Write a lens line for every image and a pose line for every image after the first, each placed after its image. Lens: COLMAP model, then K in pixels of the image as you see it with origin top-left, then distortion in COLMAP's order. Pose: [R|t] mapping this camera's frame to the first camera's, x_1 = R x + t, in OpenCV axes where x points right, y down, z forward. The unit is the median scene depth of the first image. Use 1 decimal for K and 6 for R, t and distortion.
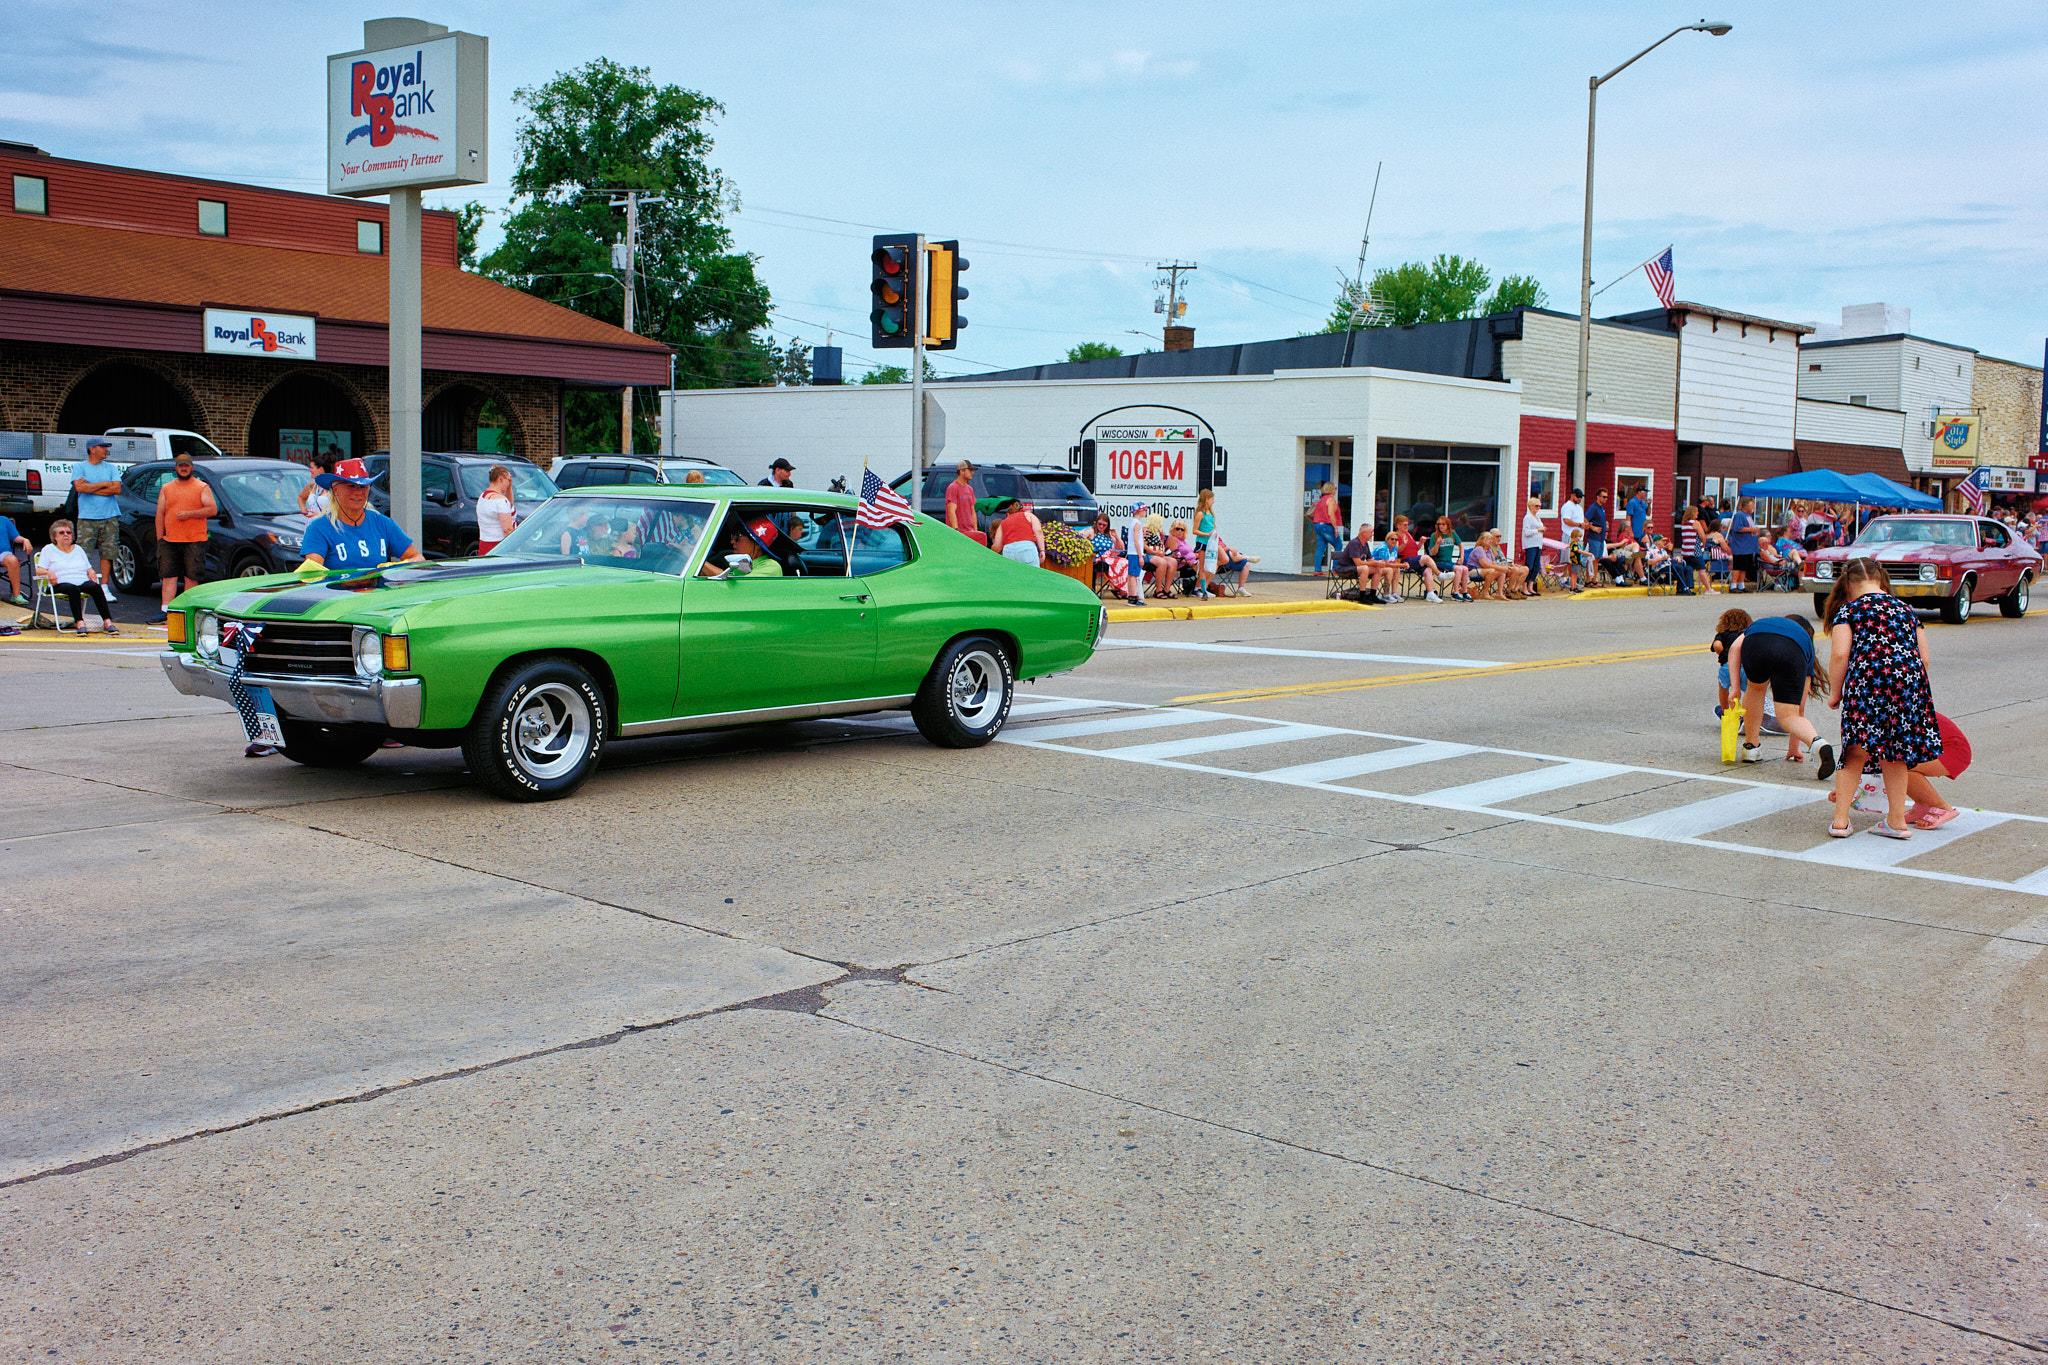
lens RADIAL K [[2099.4, 0, 1026.7], [0, 2099.4, 667.2], [0, 0, 1]] dist [-0.072848, 0.220511]
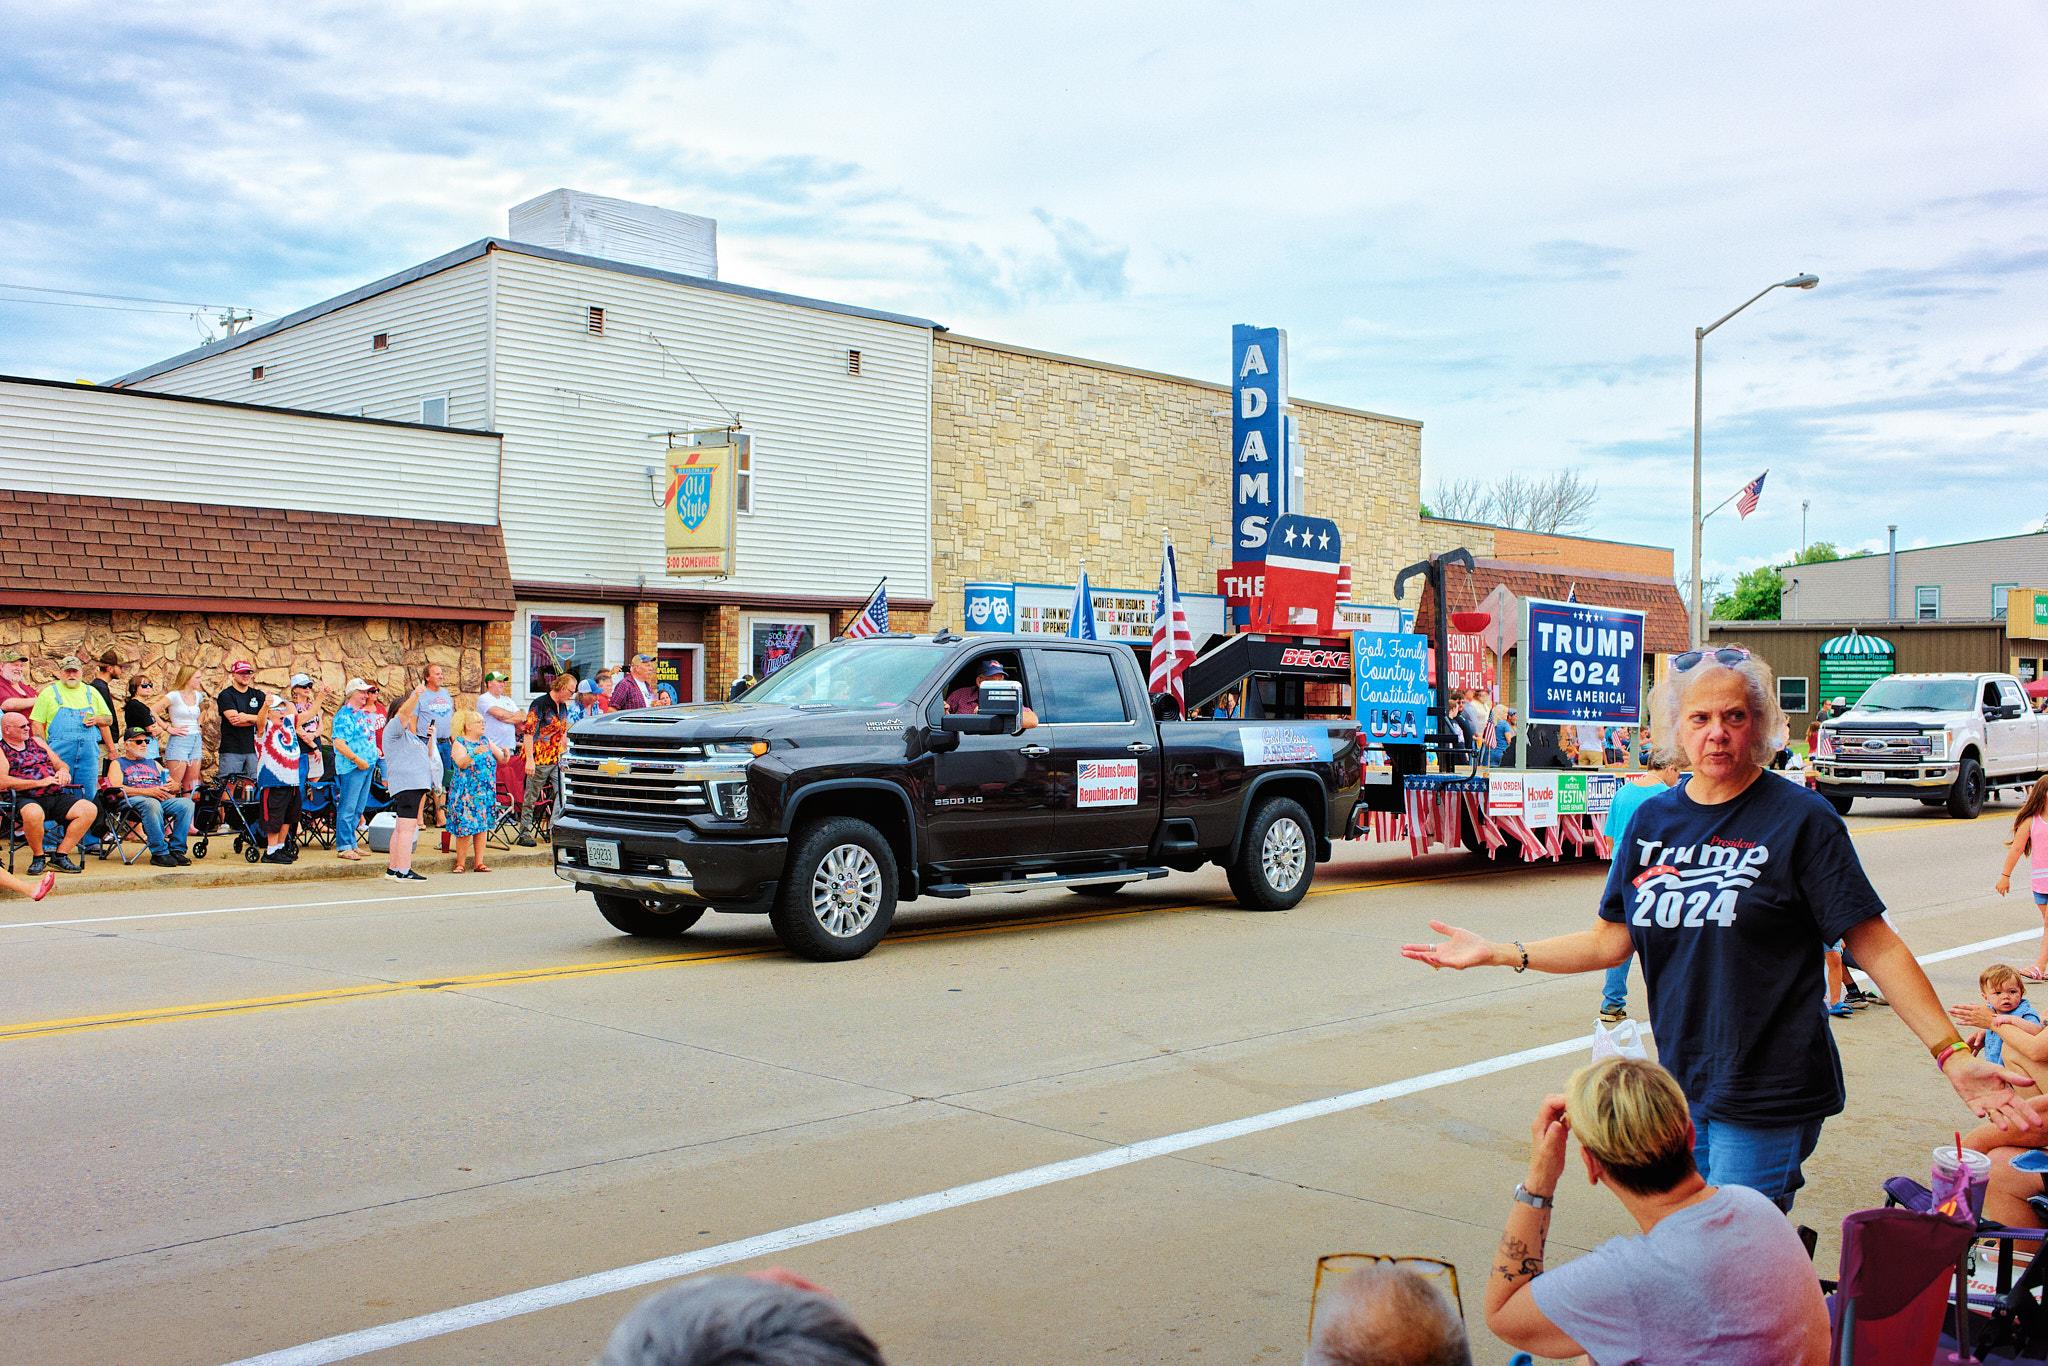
lens RADIAL K [[2073.3, 0, 1033.0], [0, 2073.3, 678.9], [0, 0, 1]] dist [-0.071987, 0.169856]
pose [[0.998843, -0.008204, -0.047378, 0.675791], [0.004134, 0.996340, -0.085377, -0.052894], [0.047905, 0.085083, 0.995222, 0.776184]]
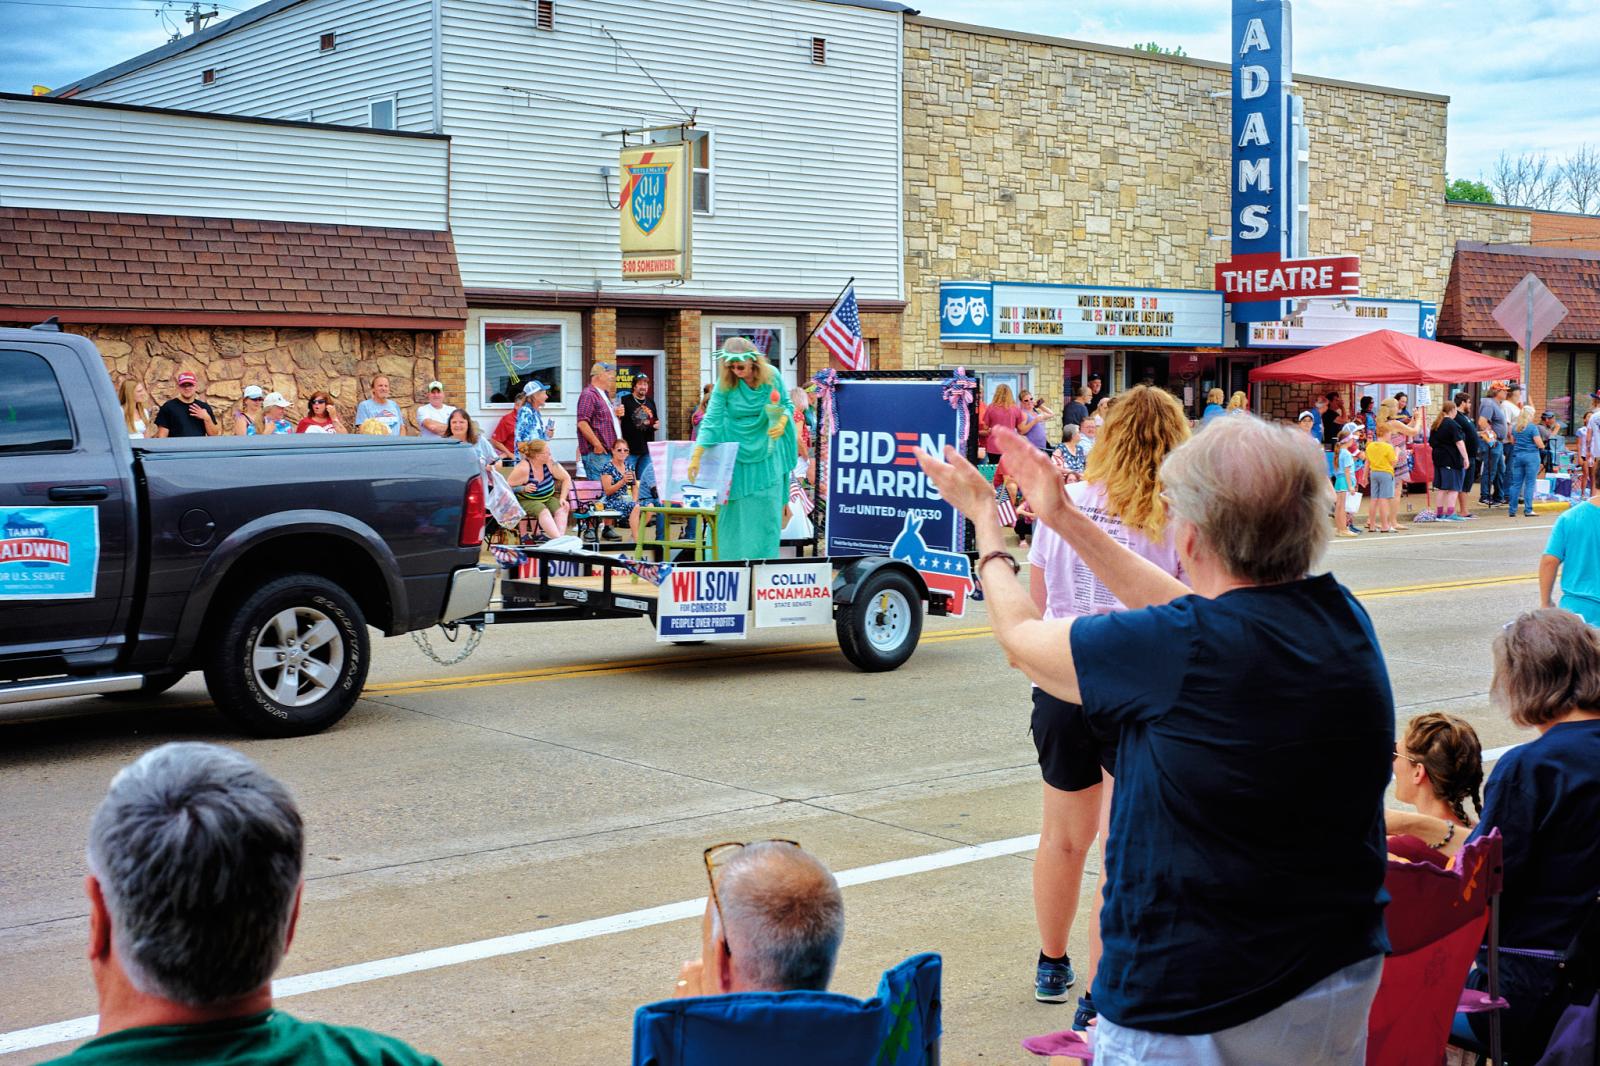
lens RADIAL K [[2213.4, 0, 821.5], [0, 2213.4, 528.9], [0, 0, 1]] dist [-0.007468, 0.112394]
pose [[0.987796, -0.008346, -0.155532, 0.690328], [0.005366, 0.999794, -0.019572, -0.052218], [0.155663, 0.018499, 0.987637, 0.763788]]
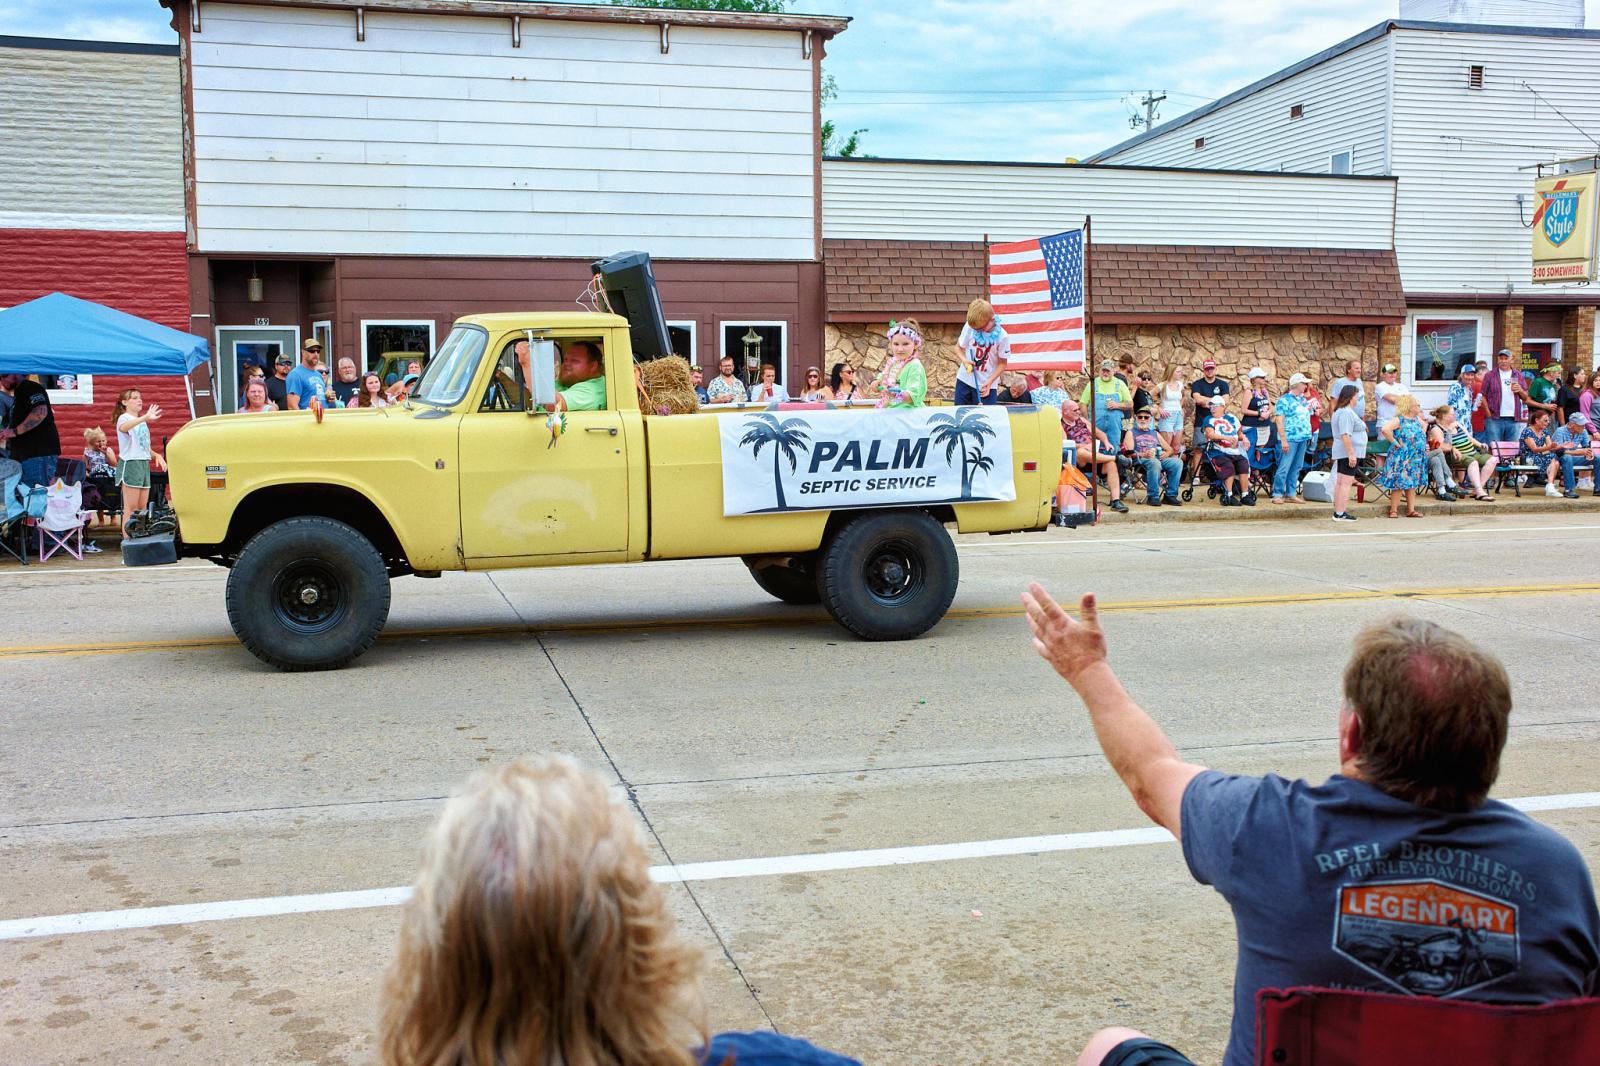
lens RADIAL K [[1640.1, 0, 802.1], [0, 1640.1, 521.0], [0, 0, 1]] dist [-0.072848, 0.220511]
pose [[0.818084, 0.031367, -0.574243, 0.666176], [-0.028490, 0.999496, 0.014008, -0.051018], [0.574393, 0.004900, 0.818565, 0.746679]]
